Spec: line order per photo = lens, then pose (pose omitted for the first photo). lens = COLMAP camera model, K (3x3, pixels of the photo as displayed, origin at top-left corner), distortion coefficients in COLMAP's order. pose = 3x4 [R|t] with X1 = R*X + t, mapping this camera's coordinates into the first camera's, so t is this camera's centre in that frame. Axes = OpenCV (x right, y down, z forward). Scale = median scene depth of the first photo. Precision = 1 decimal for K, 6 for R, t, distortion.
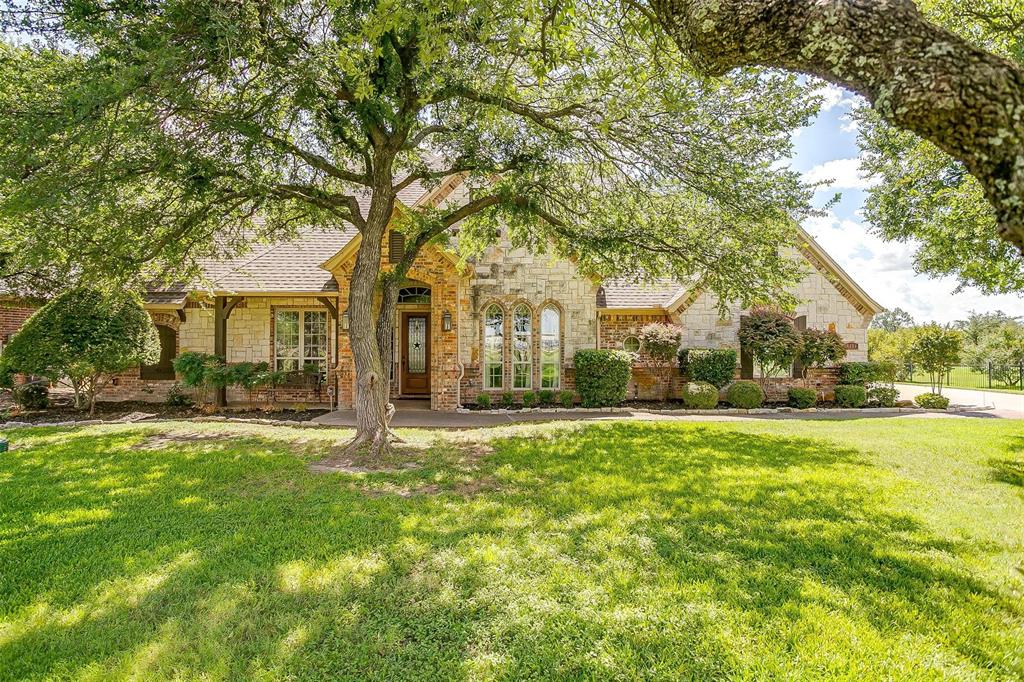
lens RADIAL K [[503.5, 0, 510.3], [0, 503.5, 336.0], [0, 0, 1]] dist [-0.012255, 0.000150]
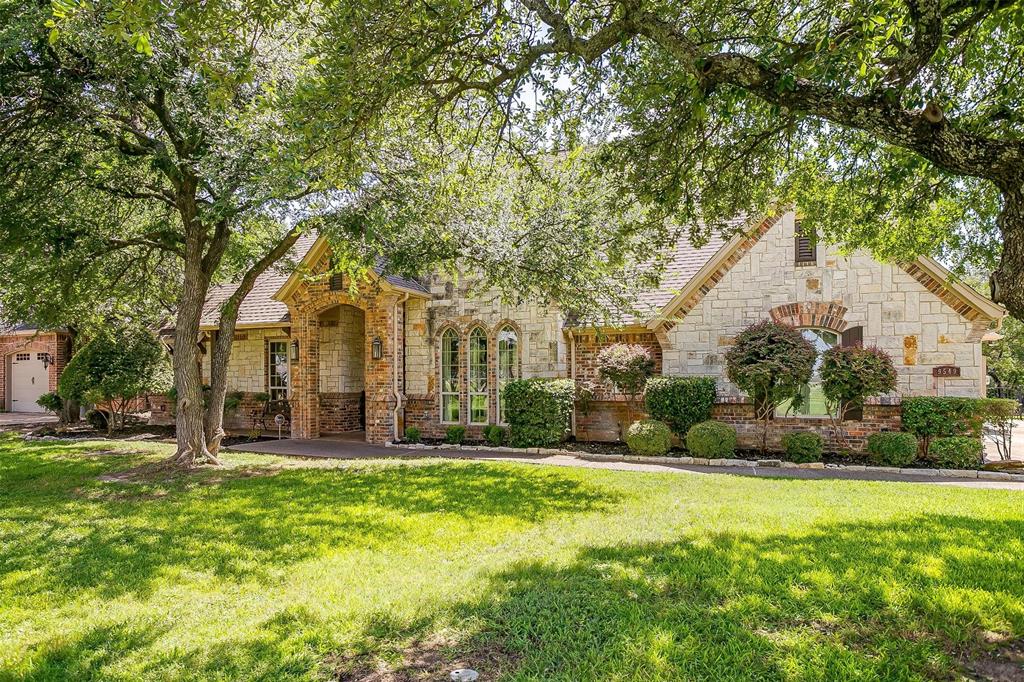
lens RADIAL K [[640.7, 0, 511.4], [0, 640.7, 373.7], [0, 0, 1]] dist [0.004825, 0.000227]
pose [[0.896019, -0.006437, -0.443970, 0.575248], [0.013639, 0.999822, 0.013031, 0.004942], [0.443807, -0.017731, 0.895947, 0.033459]]
